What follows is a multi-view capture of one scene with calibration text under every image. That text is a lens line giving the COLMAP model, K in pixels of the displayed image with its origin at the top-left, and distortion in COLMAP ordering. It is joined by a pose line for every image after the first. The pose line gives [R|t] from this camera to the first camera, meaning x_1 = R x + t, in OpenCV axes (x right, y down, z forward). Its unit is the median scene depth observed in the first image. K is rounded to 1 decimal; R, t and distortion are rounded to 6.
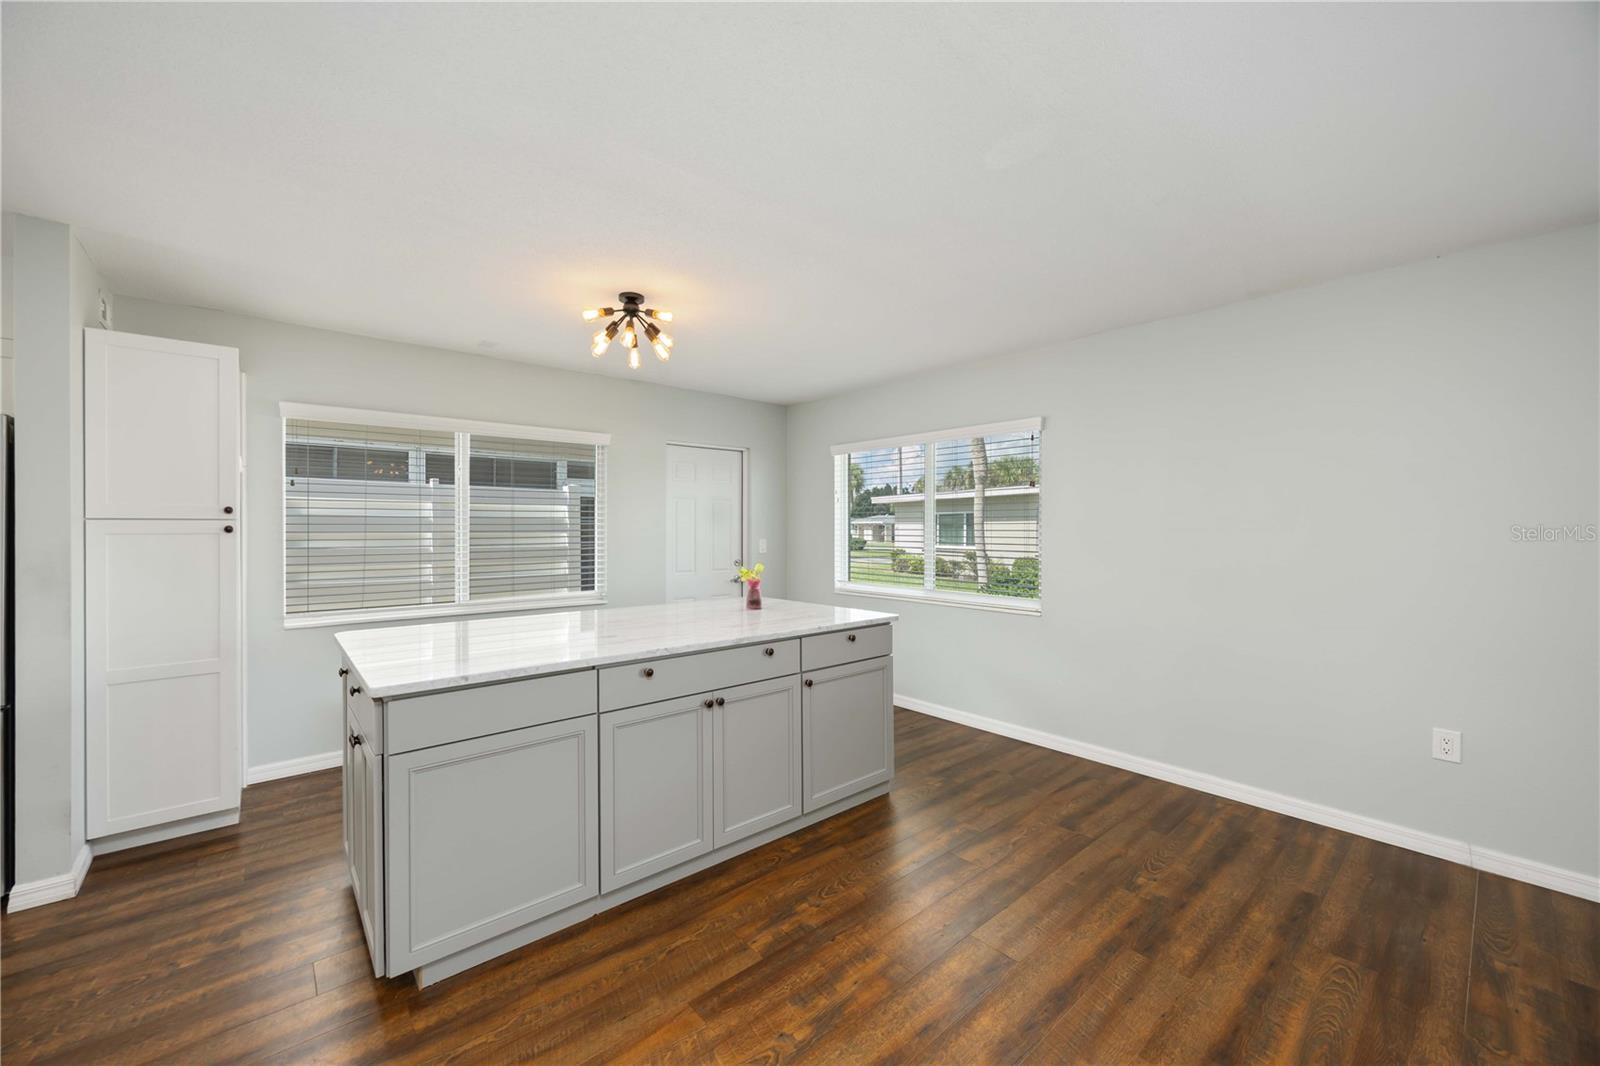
lens RADIAL K [[620.9, 0, 796.1], [0, 620.9, 528.4], [0, 0, 1]] dist [-0.001053, 0.000221]
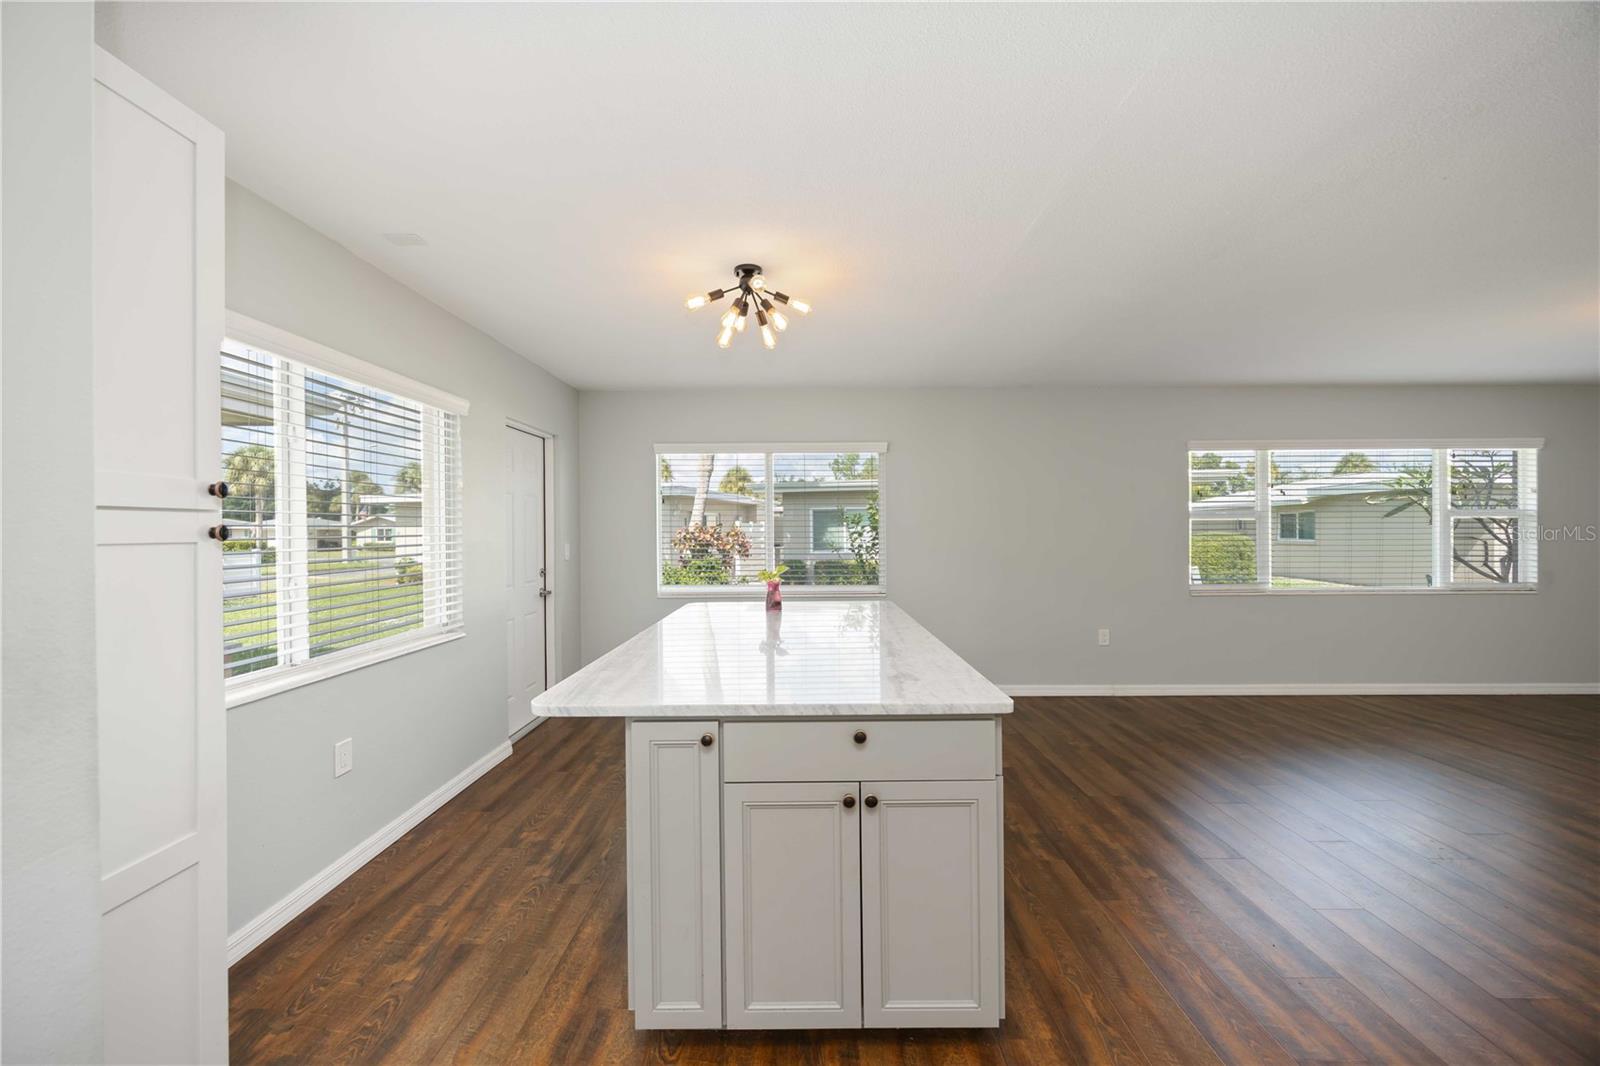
lens RADIAL K [[606.3, 0, 800.0], [0, 606.3, 533.0], [0, 0, 1]] dist [-0.008564, 0.000051]
pose [[0.671845, -0.008420, 0.740644, -0.948013], [0.008472, 0.999957, 0.003683, 0.000500], [-0.740644, 0.003800, 0.671887, 0.391037]]
